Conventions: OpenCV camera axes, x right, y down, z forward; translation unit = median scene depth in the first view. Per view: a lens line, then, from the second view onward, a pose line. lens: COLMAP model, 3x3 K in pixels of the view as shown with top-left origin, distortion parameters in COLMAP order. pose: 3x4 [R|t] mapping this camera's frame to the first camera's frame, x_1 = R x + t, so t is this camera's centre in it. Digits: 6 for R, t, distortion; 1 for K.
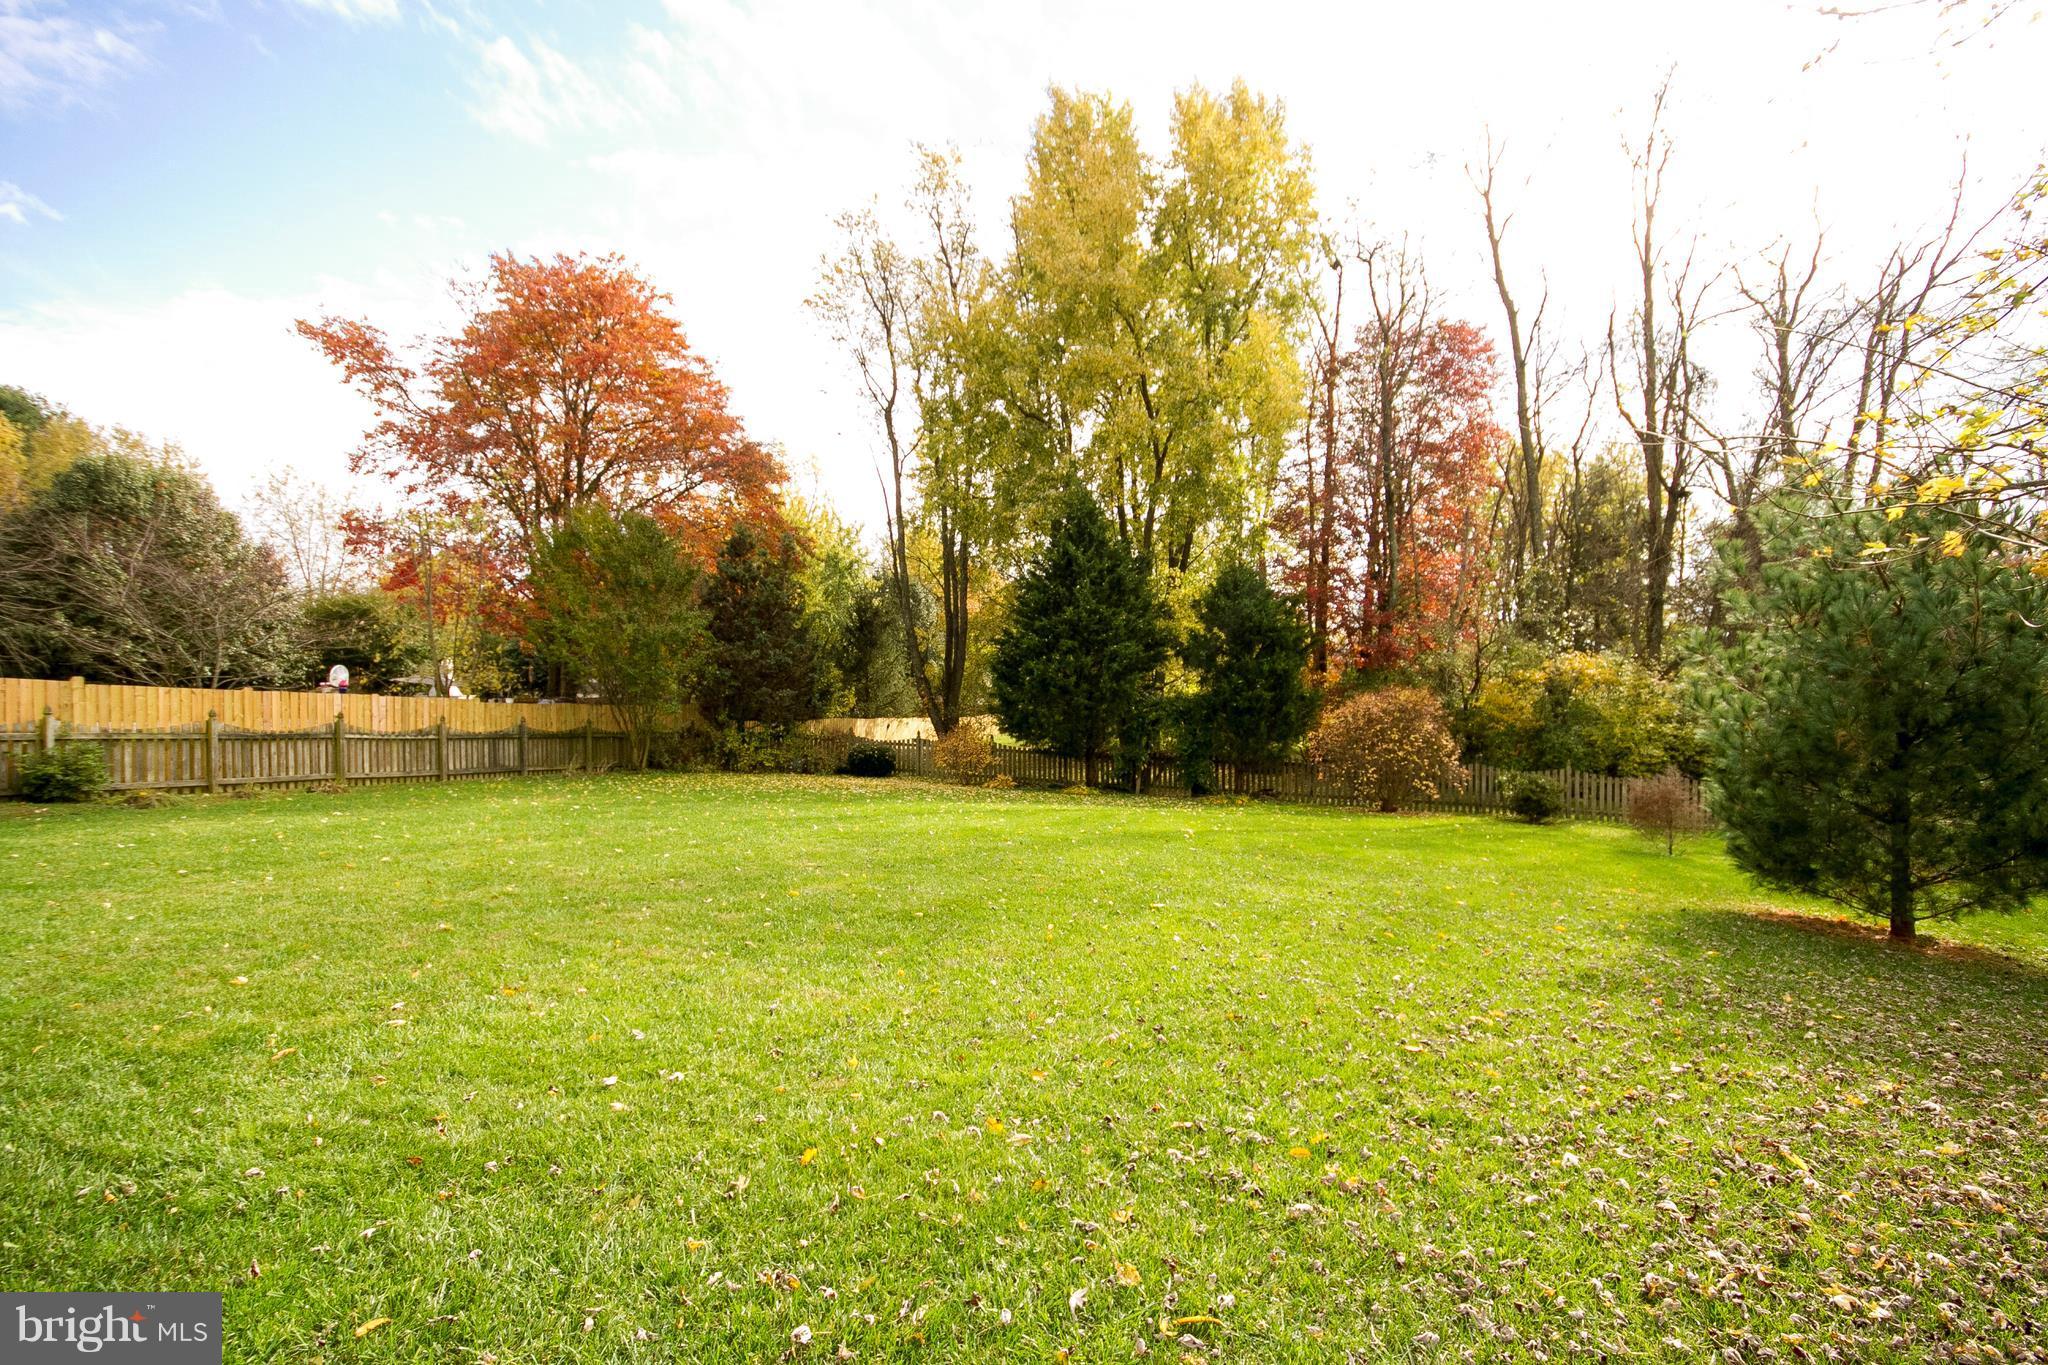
lens RADIAL K [[955.2, 0, 1033.6], [0, 955.2, 713.1], [0, 0, 1]] dist [-0.020126, 0.000467]
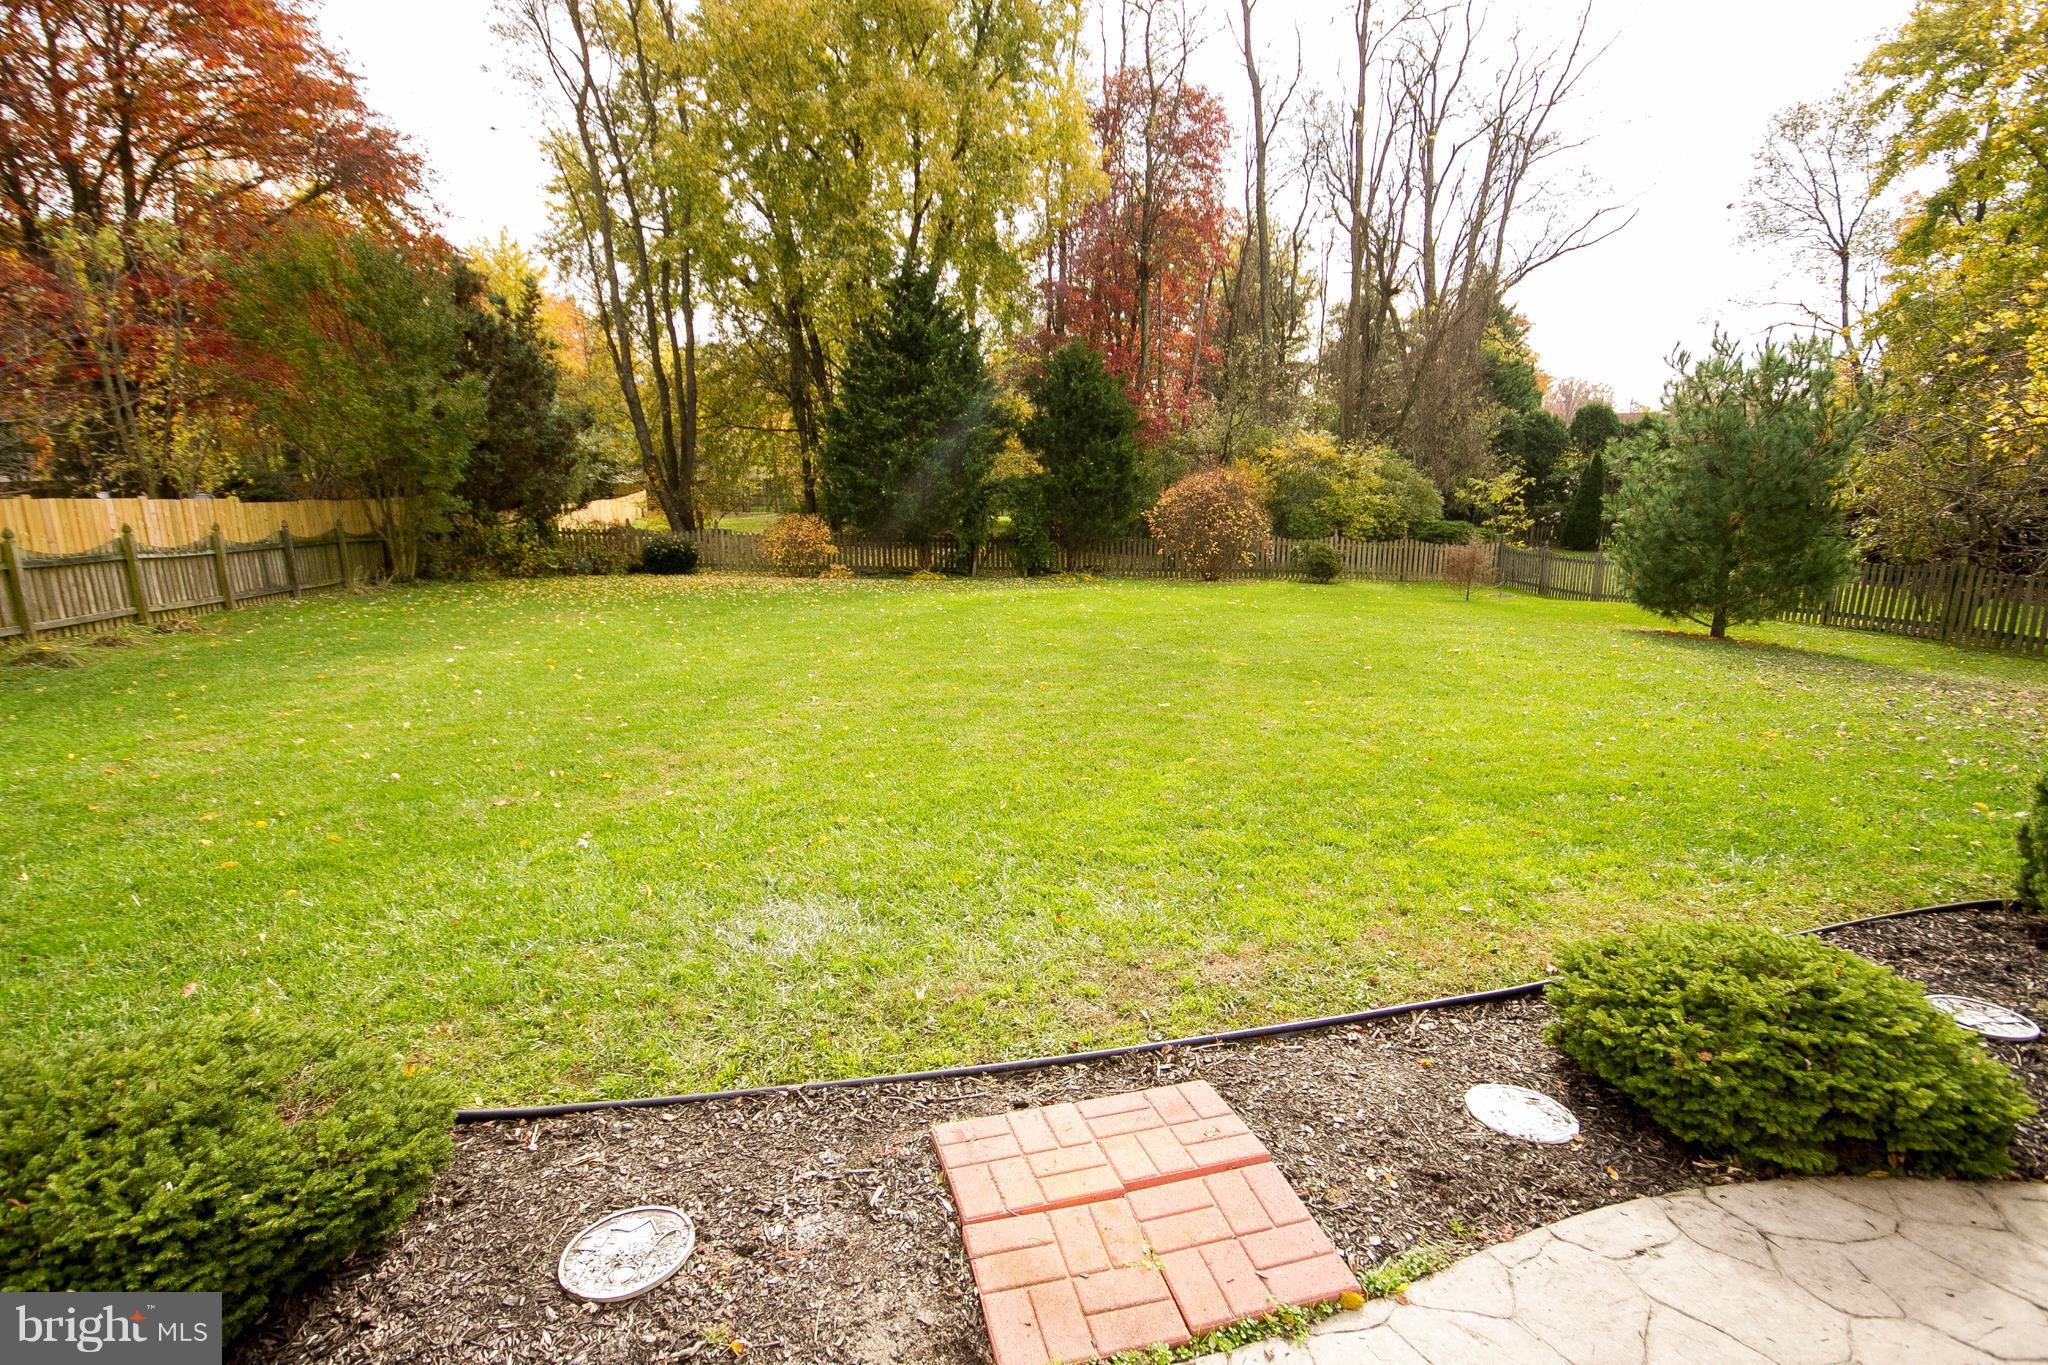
lens RADIAL K [[1066.1, 0, 1026.3], [0, 1066.1, 706.9], [0, 0, 1]] dist [0.002954, 0.000868]
pose [[0.899630, -0.106218, 0.423536, -0.377452], [0.016360, 0.977480, 0.210392, -0.020016], [-0.436346, -0.182346, 0.881109, -0.050547]]
